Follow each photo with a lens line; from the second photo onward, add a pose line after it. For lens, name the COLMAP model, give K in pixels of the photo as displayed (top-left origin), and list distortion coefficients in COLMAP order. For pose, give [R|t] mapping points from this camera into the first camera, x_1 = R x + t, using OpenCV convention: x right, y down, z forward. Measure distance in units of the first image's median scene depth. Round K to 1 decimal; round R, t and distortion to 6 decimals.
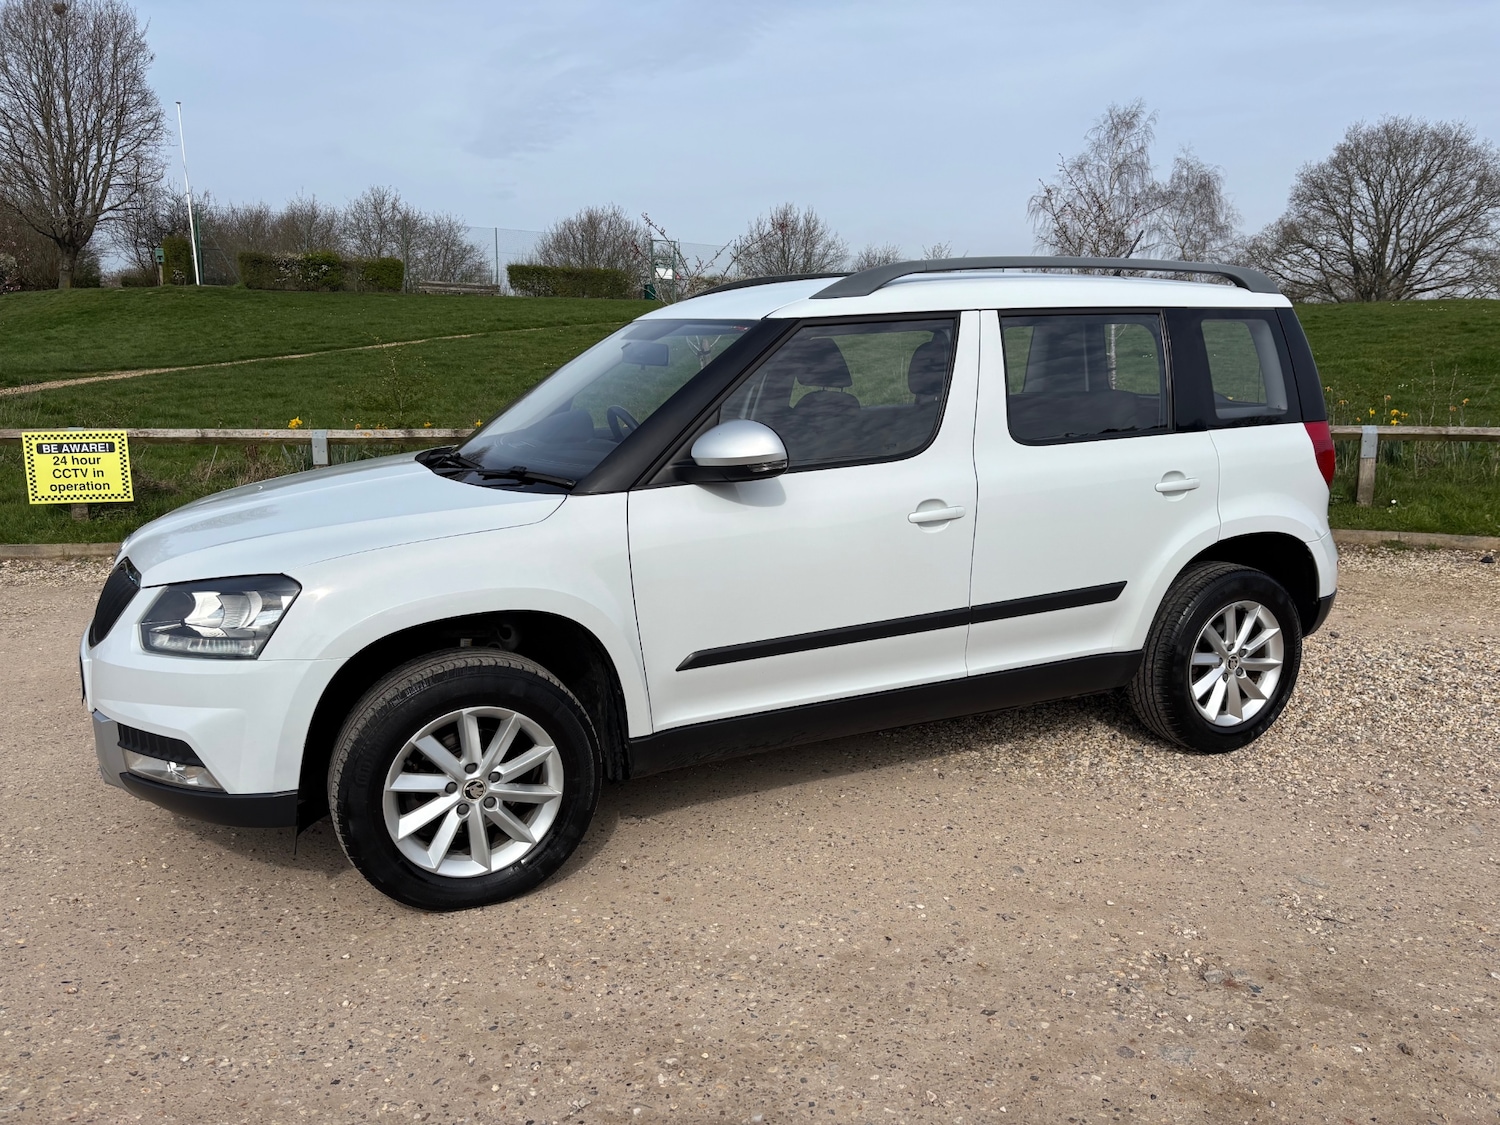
lens RADIAL K [[1147.2, 0, 764.0], [0, 1147.2, 561.6], [0, 0, 1]] dist [0.046059, -0.049600]
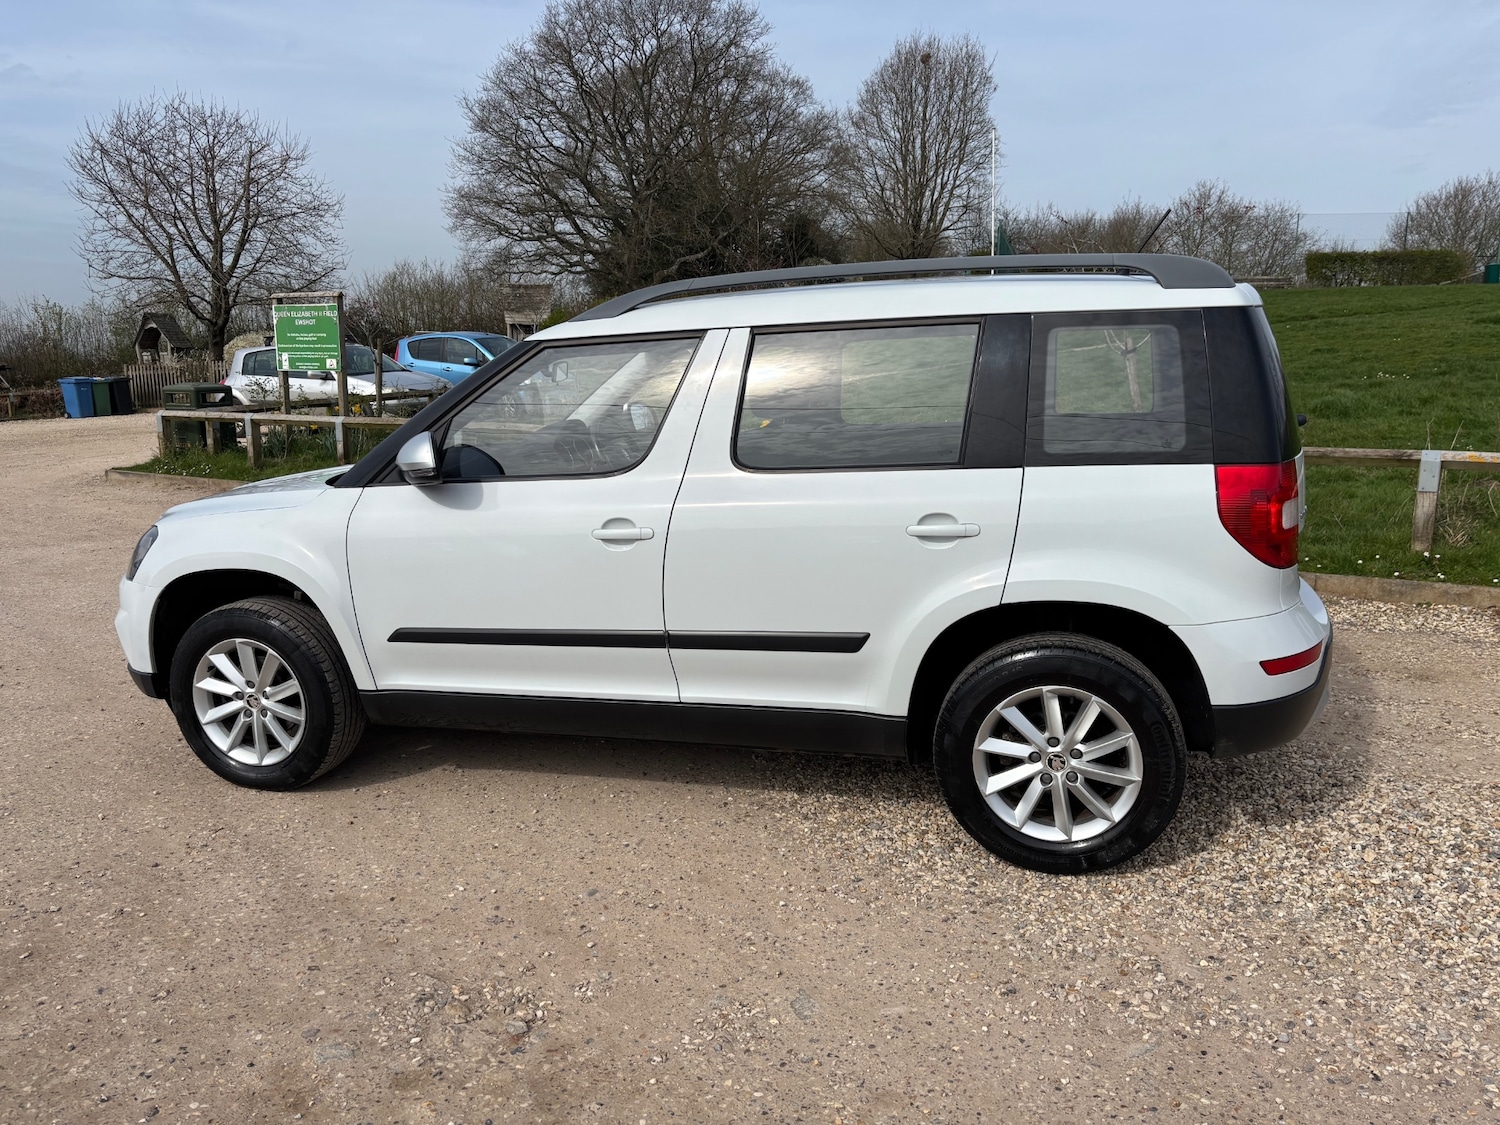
lens RADIAL K [[1147.2, 0, 738.1], [0, 1147.2, 565.0], [0, 0, 1]] dist [0.046059, -0.049600]
pose [[0.745541, 0.111767, -0.657021, 0.844347], [-0.108758, 0.993026, 0.045514, -0.066516], [0.657526, 0.037524, 0.752497, 0.290330]]
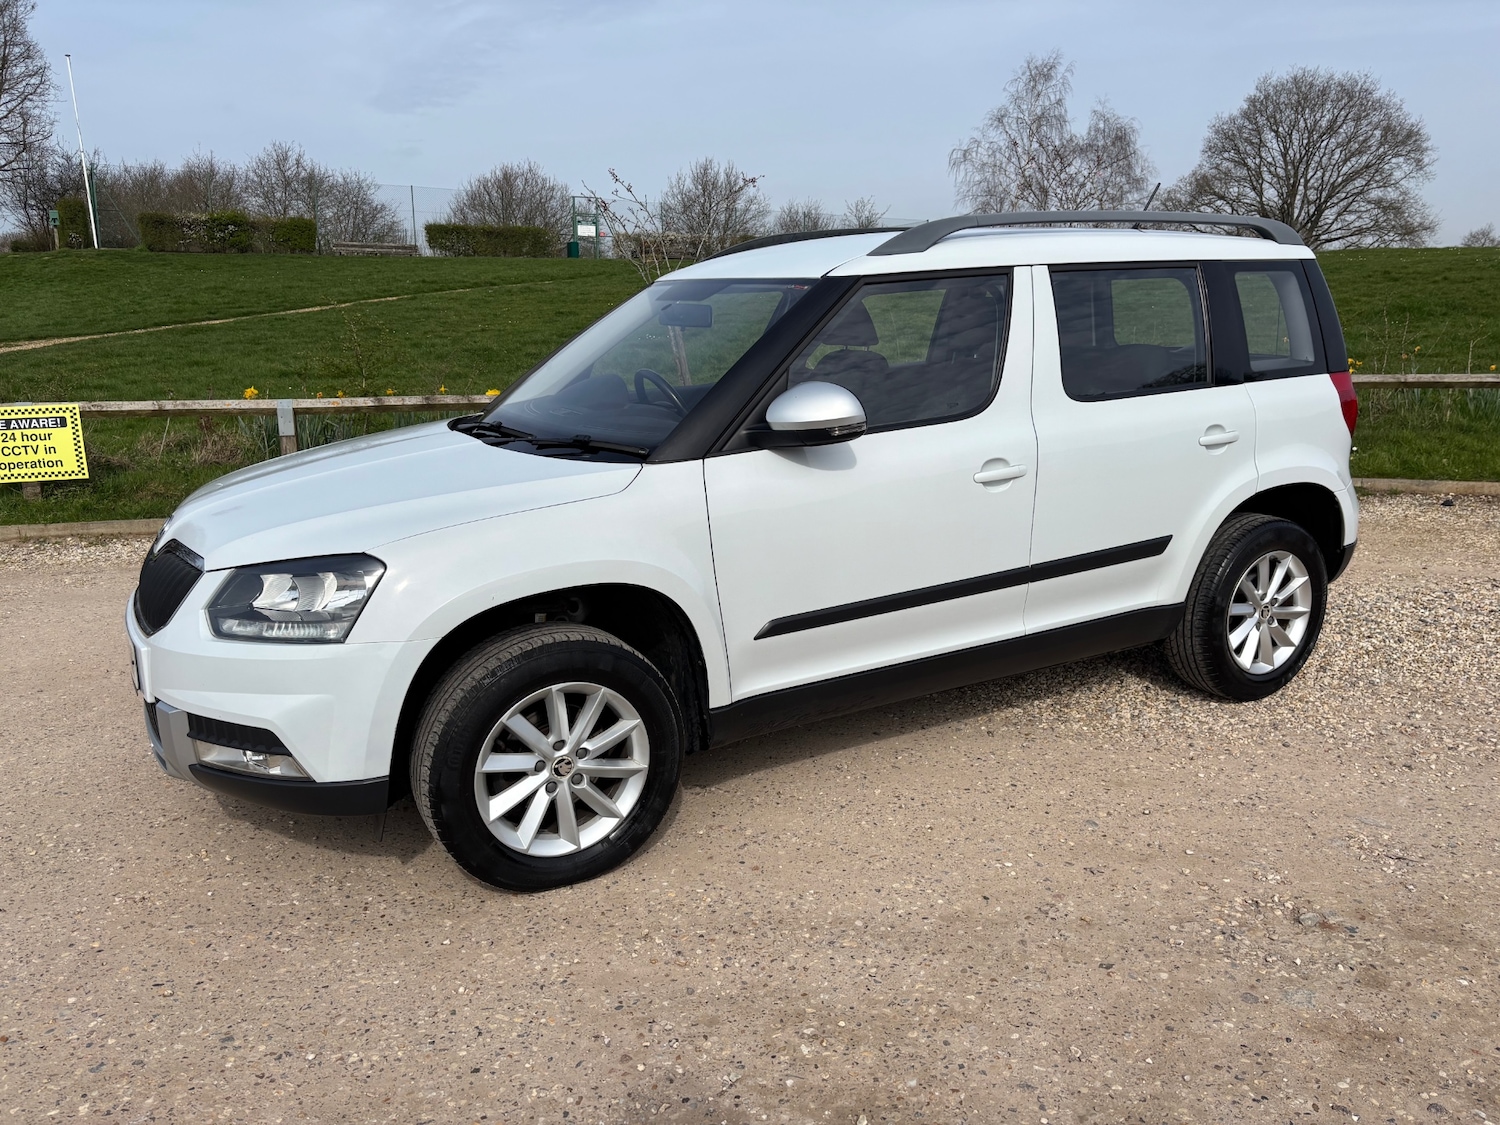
lens RADIAL K [[1147.2, 0, 764.4], [0, 1147.2, 567.7], [0, 0, 1]] dist [0.046059, -0.049600]
pose [[0.997404, -0.029647, 0.065626, -0.113839], [0.026993, 0.998796, 0.040960, -0.005668], [-0.066761, -0.039082, 0.997003, 0.016740]]
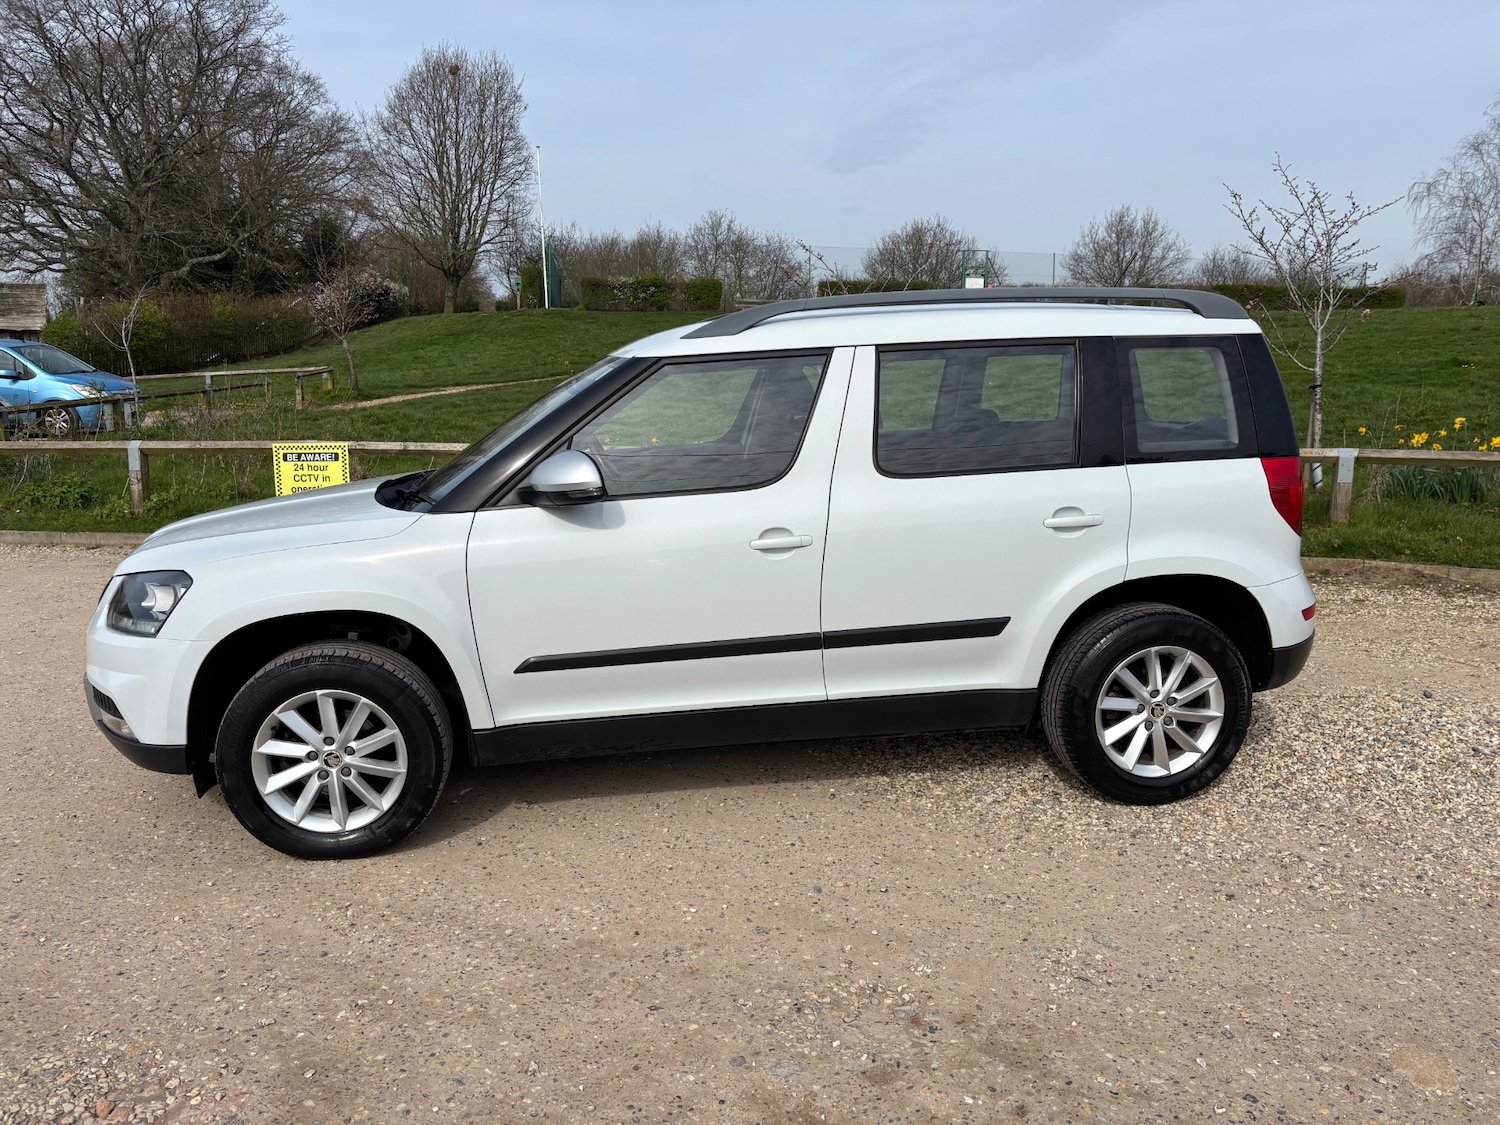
lens RADIAL K [[1147.2, 0, 743.2], [0, 1147.2, 557.9], [0, 0, 1]] dist [0.046059, -0.049600]
pose [[0.952453, 0.043246, -0.301601, 0.409696], [-0.046591, 0.998906, -0.003905, -0.020287], [0.301102, 0.017771, 0.953426, -0.006871]]
